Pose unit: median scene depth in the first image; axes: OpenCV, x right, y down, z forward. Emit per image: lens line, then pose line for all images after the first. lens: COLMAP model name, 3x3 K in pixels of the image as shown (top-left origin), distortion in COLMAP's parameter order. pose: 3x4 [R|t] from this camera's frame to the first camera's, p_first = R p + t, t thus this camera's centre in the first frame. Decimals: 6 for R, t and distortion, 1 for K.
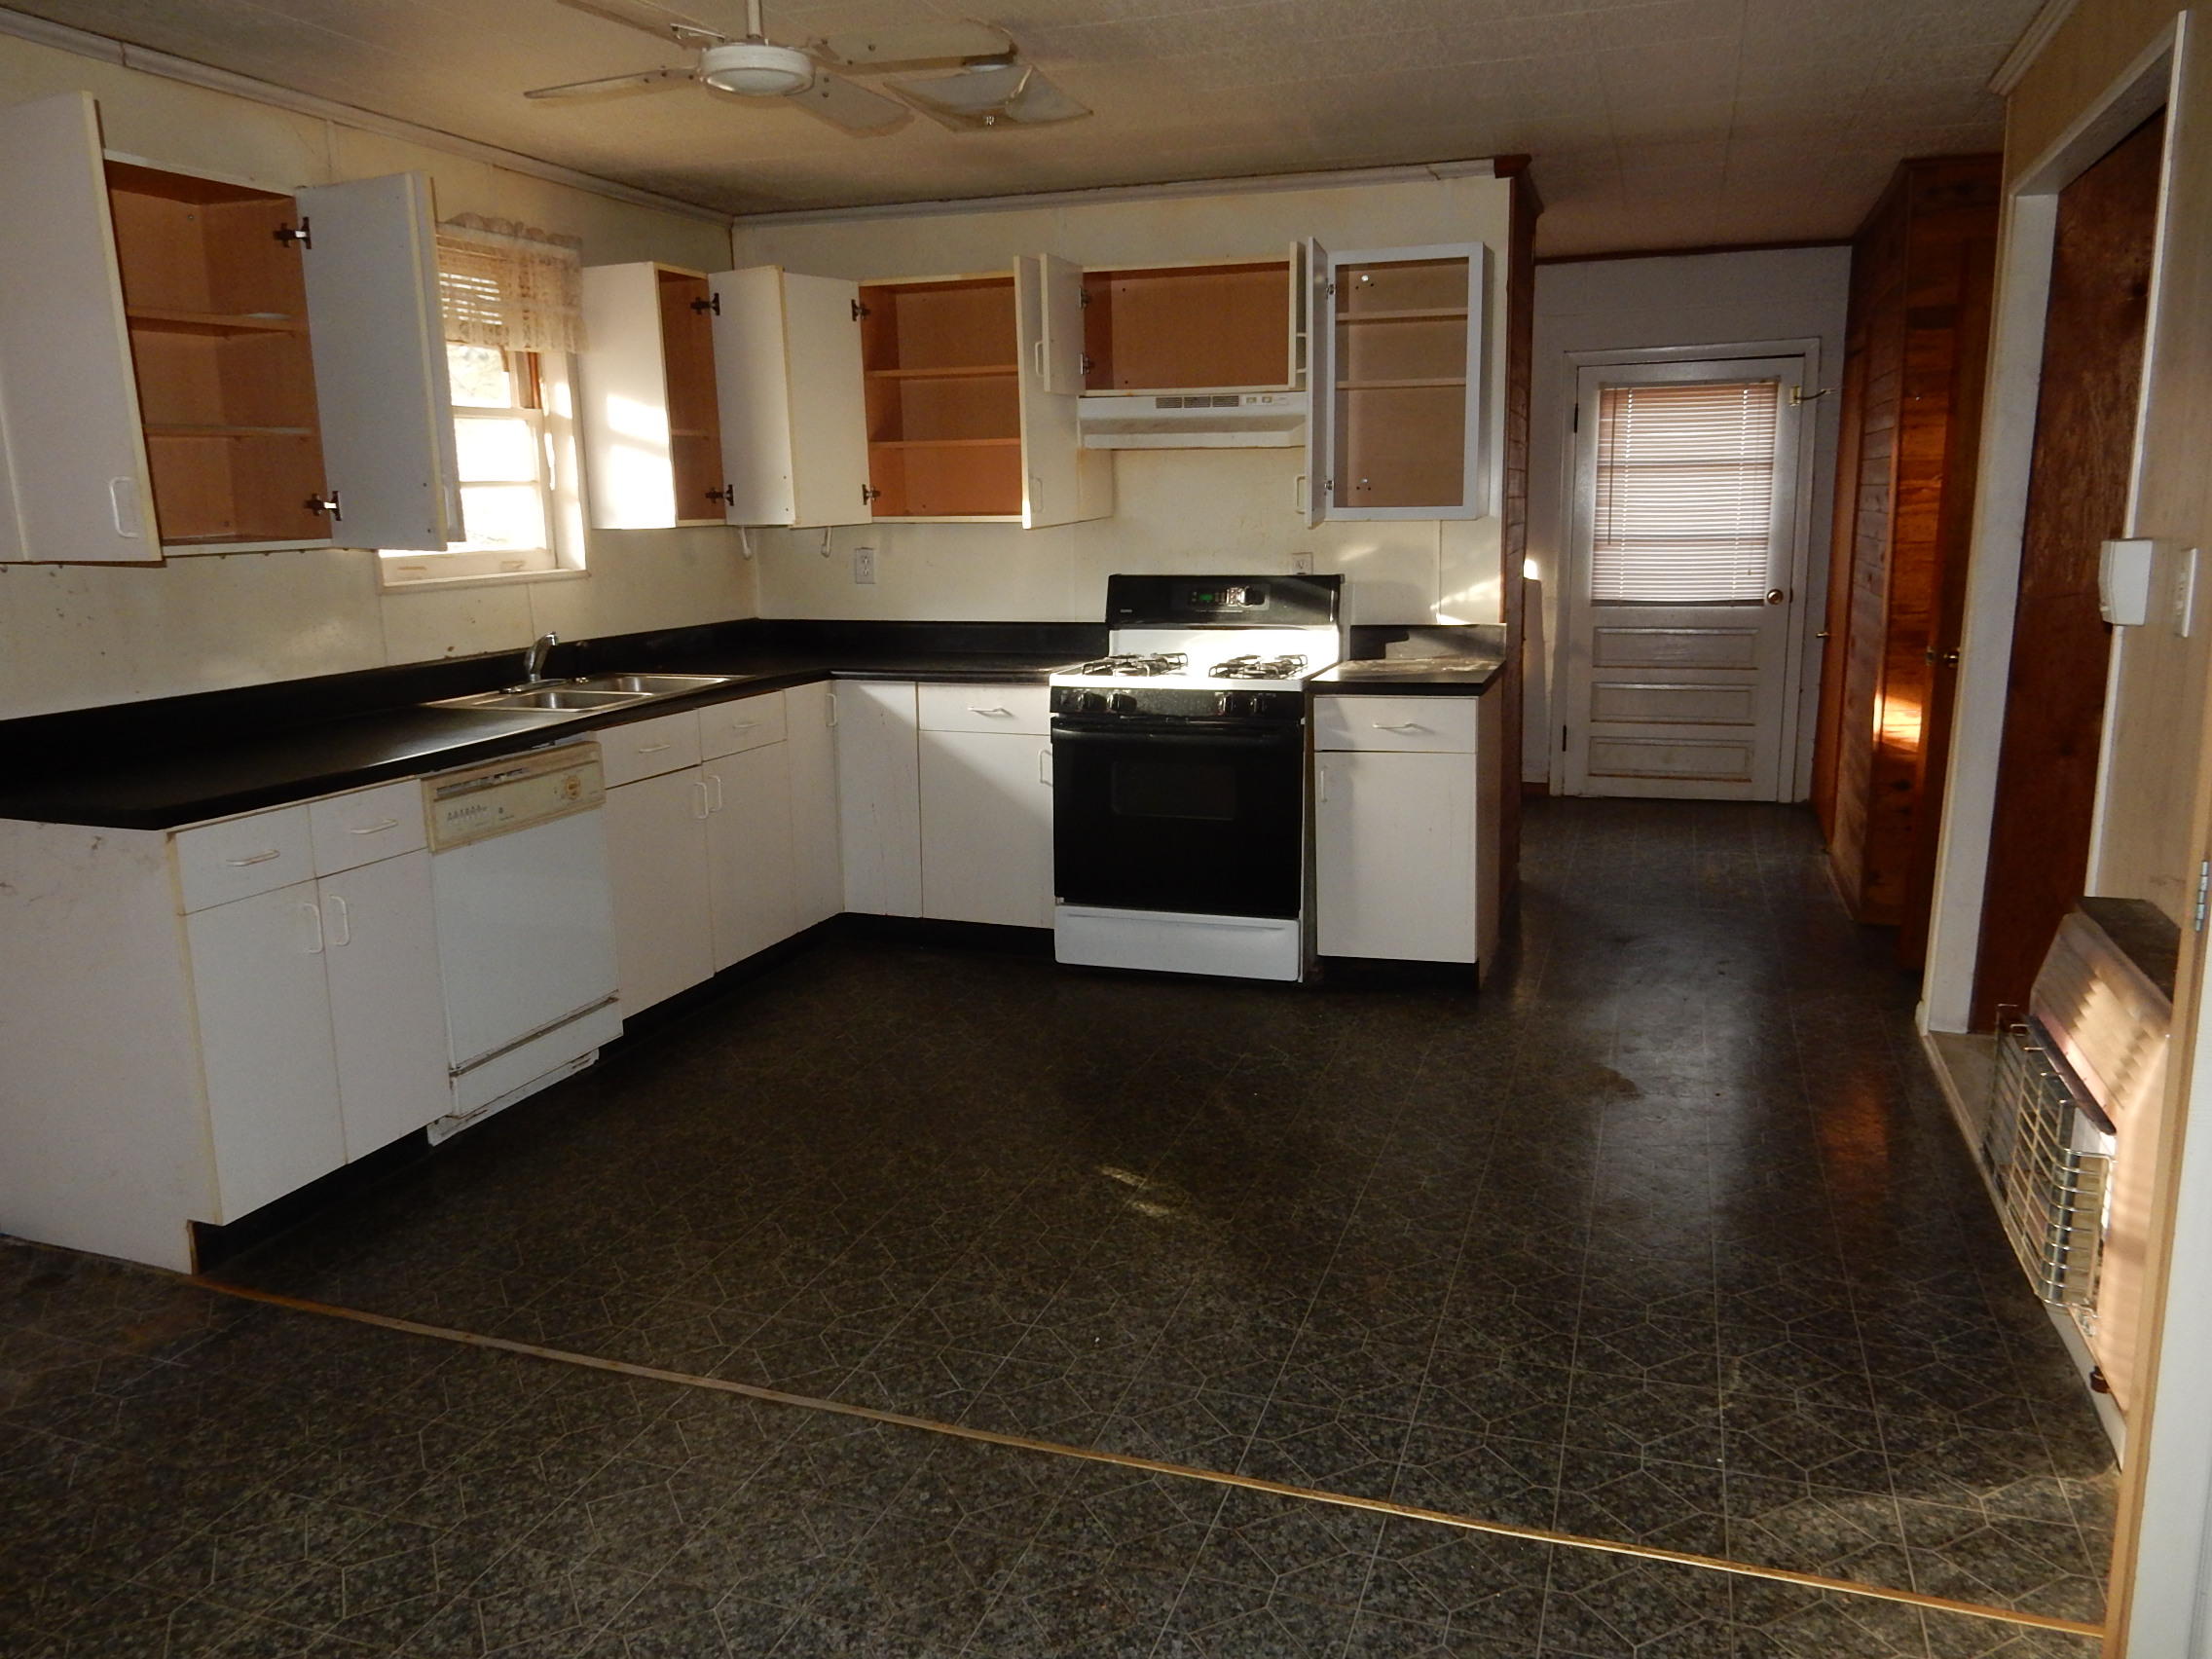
lens RADIAL K [[1627.0, 0, 1107.6], [0, 1627.0, 828.5], [0, 0, 1]] dist [-0.009132, -0.002300]
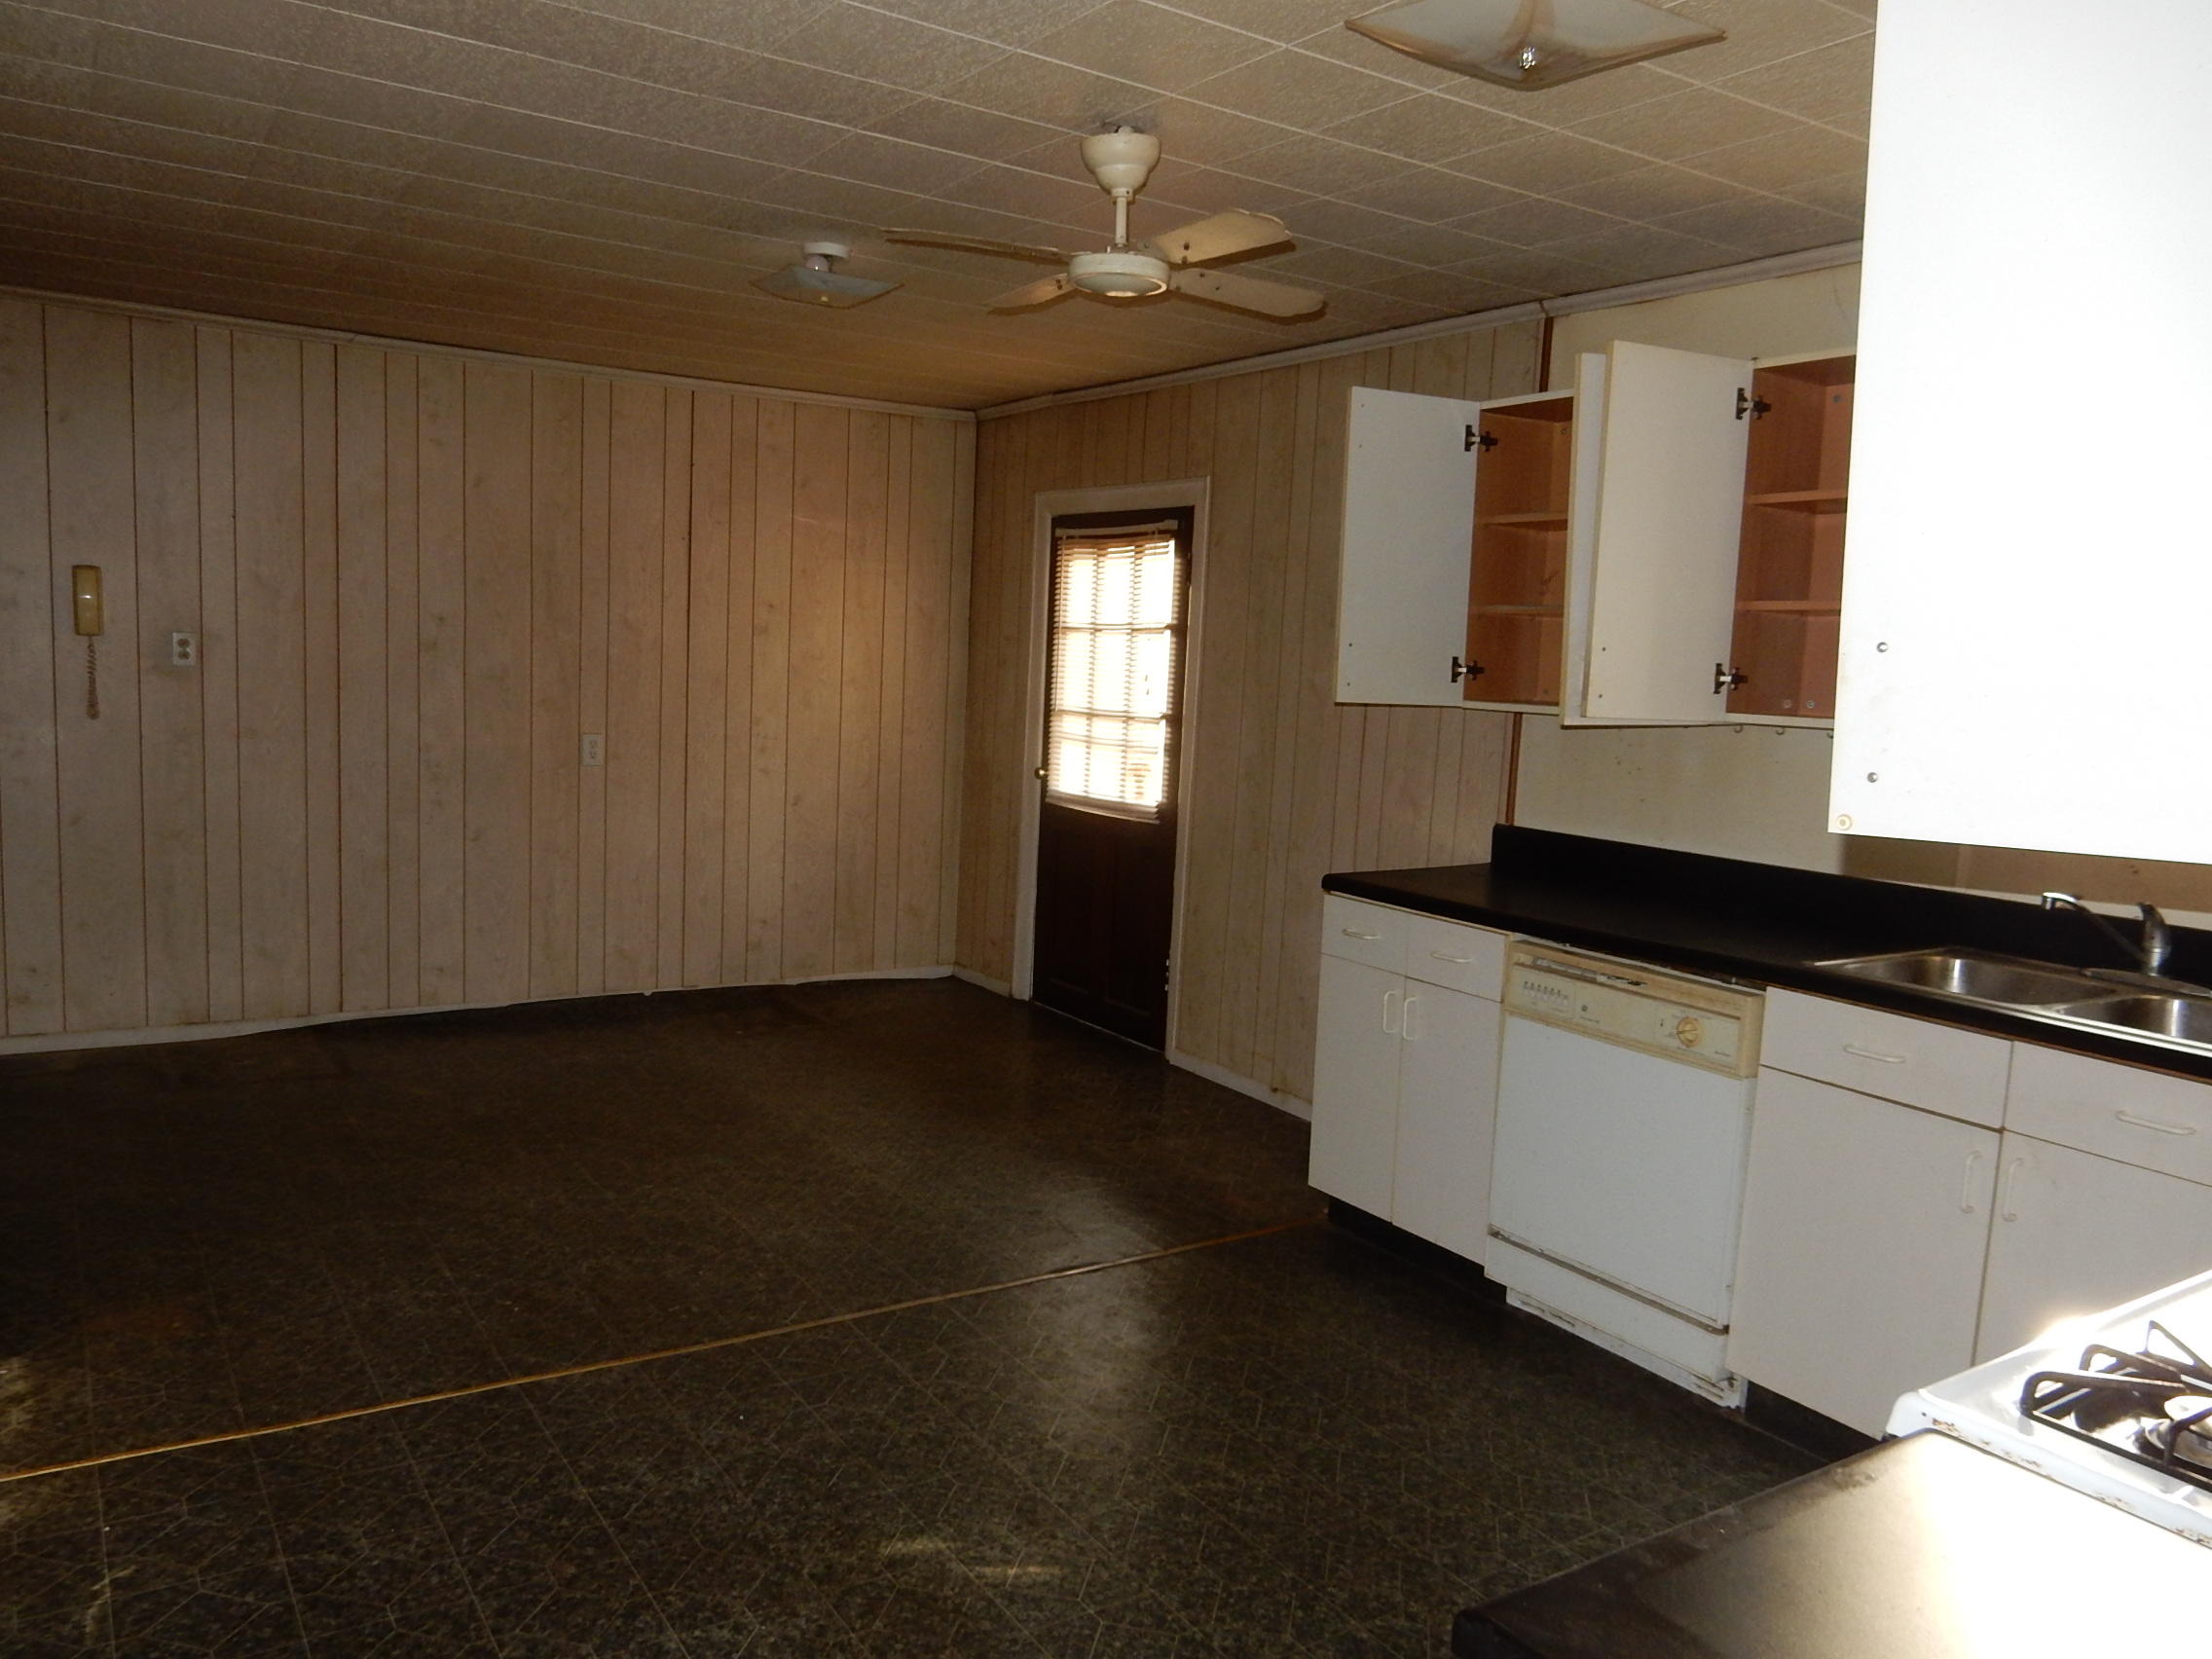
lens RADIAL K [[1627.0, 0, 1103.5], [0, 1627.0, 835.2], [0, 0, 1]] dist [-0.009132, -0.002300]
pose [[-0.609933, 0.074913, -0.788904, 0.693031], [-0.194399, 0.950958, 0.240599, -0.370959], [0.768239, 0.300112, -0.565458, 1.744182]]
